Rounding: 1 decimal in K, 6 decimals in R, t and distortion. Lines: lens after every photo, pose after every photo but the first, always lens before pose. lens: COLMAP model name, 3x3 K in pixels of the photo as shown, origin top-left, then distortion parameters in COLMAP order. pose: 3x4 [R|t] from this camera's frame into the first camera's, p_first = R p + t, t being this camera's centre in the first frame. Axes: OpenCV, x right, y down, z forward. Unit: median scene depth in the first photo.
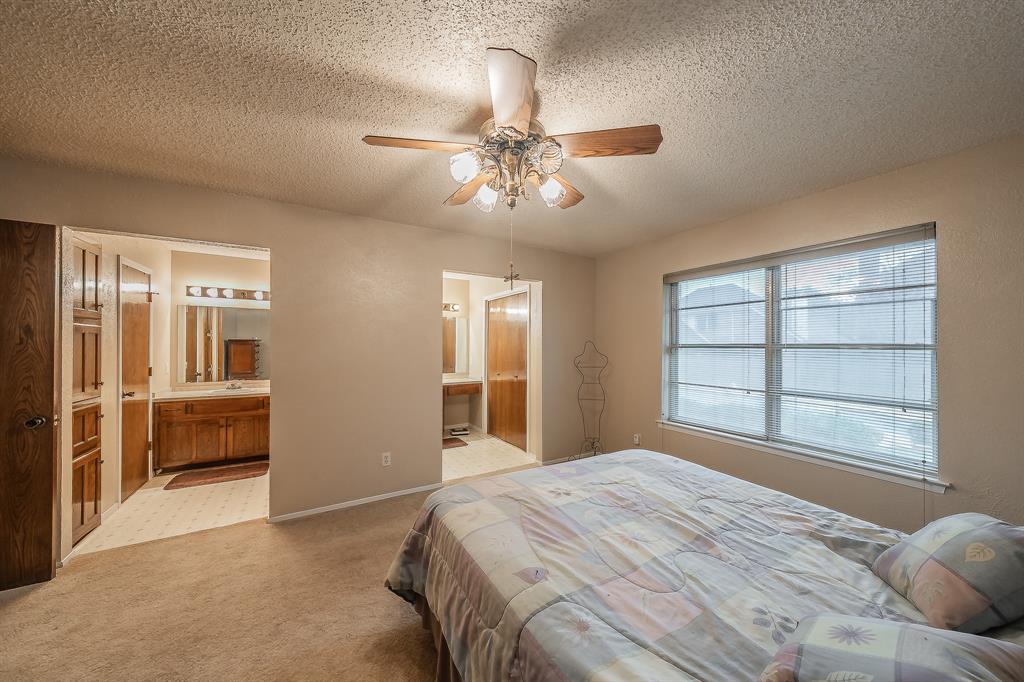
lens RADIAL K [[347.7, 0, 509.2], [0, 347.7, 343.3], [0, 0, 1]] dist [-0.000871, -0.000077]
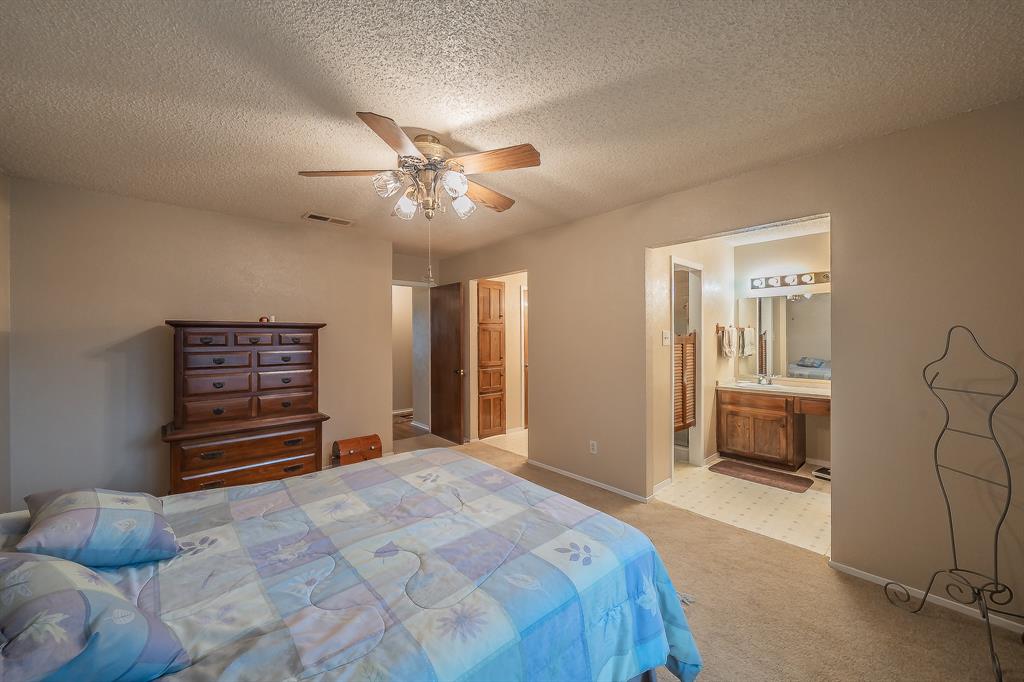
lens RADIAL K [[393.1, 0, 482.3], [0, 393.1, 339.0], [0, 0, 1]] dist [-0.000528, -0.000084]
pose [[0.159149, 0.000208, -0.987255, 0.090153], [0.006241, 0.999980, 0.001217, 0.002552], [0.987235, -0.006355, 0.159145, 0.069318]]
